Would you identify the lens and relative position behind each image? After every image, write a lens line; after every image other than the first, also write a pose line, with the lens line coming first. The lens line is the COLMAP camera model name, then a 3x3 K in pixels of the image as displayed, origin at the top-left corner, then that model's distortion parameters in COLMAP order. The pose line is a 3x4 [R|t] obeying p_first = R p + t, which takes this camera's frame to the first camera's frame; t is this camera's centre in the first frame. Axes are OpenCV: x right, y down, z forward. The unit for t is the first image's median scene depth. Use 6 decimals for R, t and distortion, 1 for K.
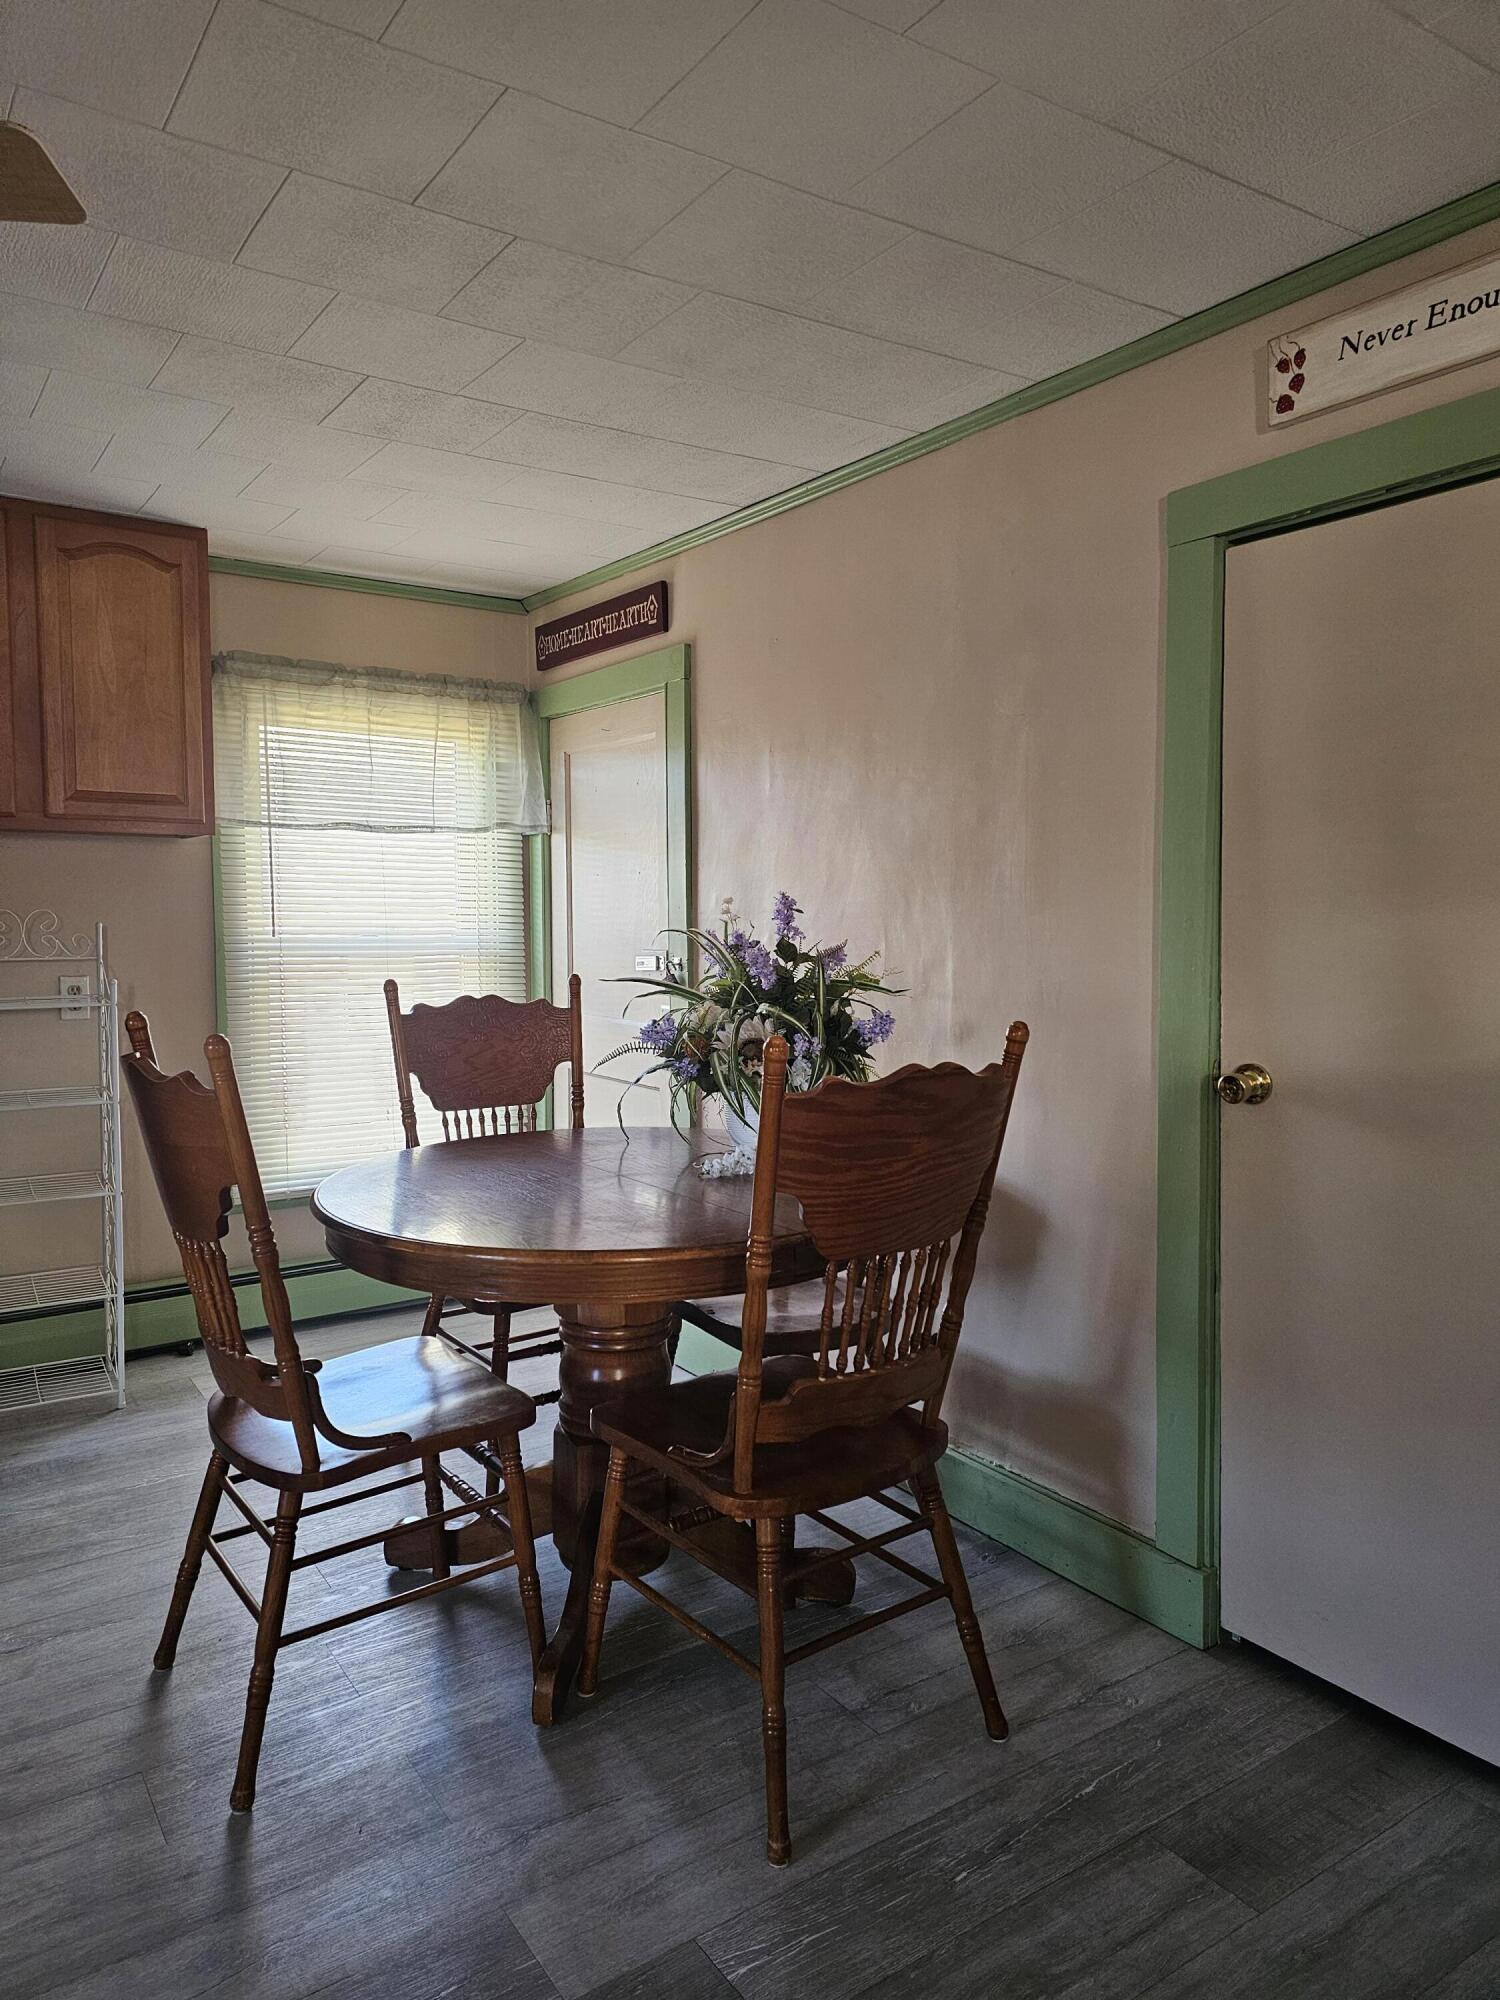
lens RADIAL K [[1329.4, 0, 725.1], [0, 1329.4, 998.1], [0, 0, 1]] dist [0.062534, -0.051395]
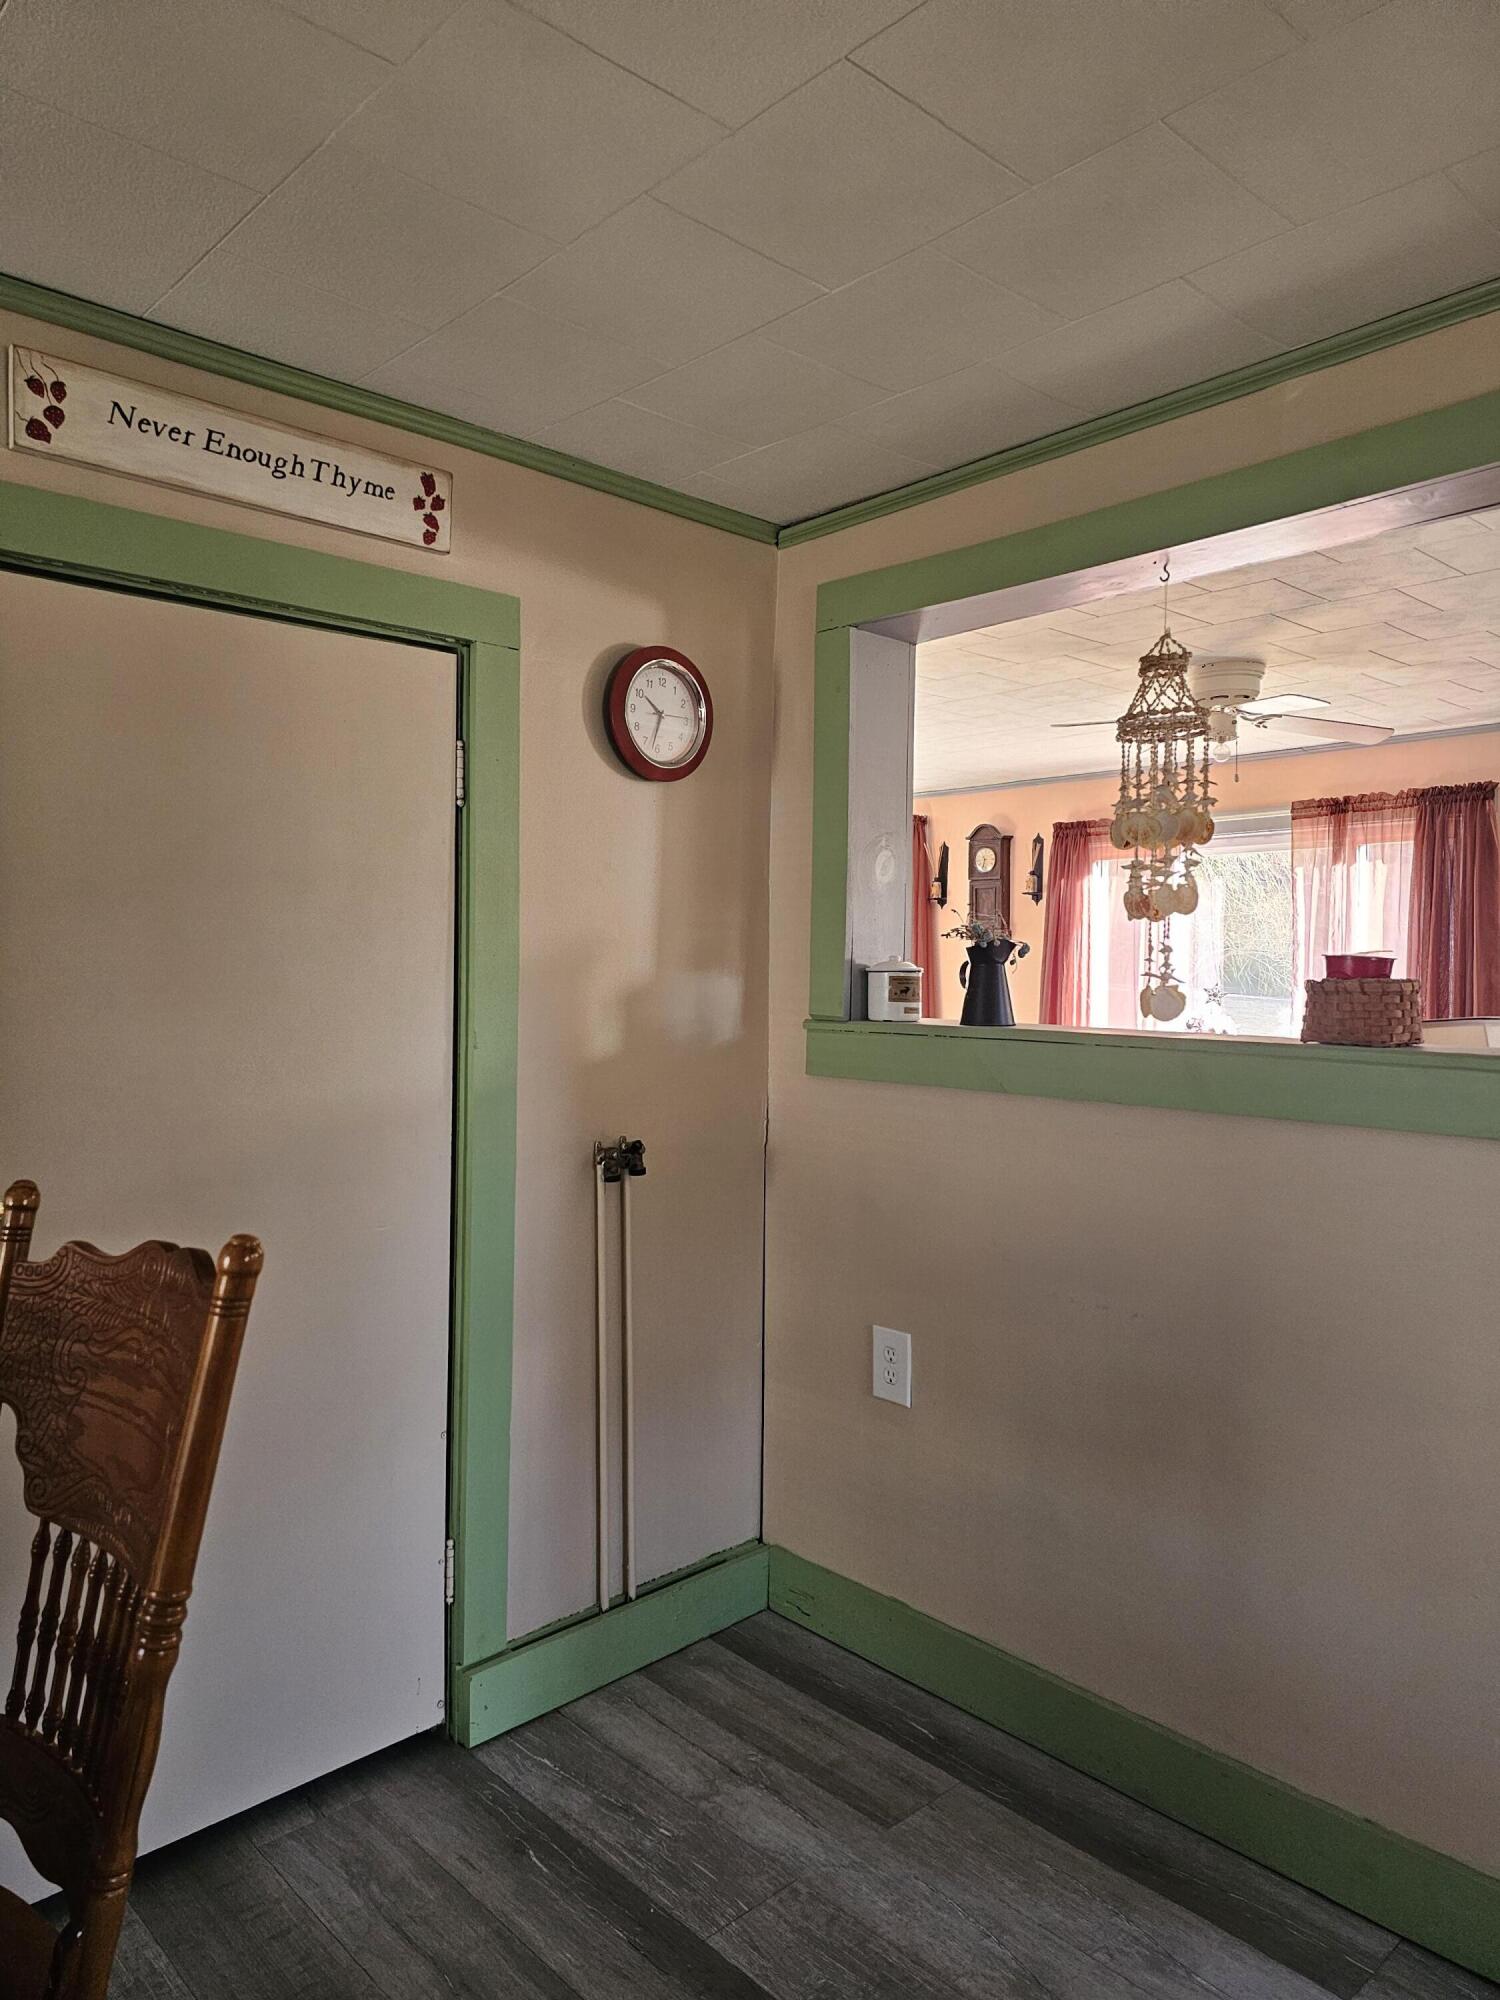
lens RADIAL K [[1329.4, 0, 750.2], [0, 1329.4, 996.4], [0, 0, 1]] dist [0.062534, -0.051395]
pose [[-0.157896, -0.012186, 0.987381, -0.537032], [0.070200, 0.997255, 0.023534, -0.068746], [-0.984957, 0.073031, -0.156607, 0.738246]]
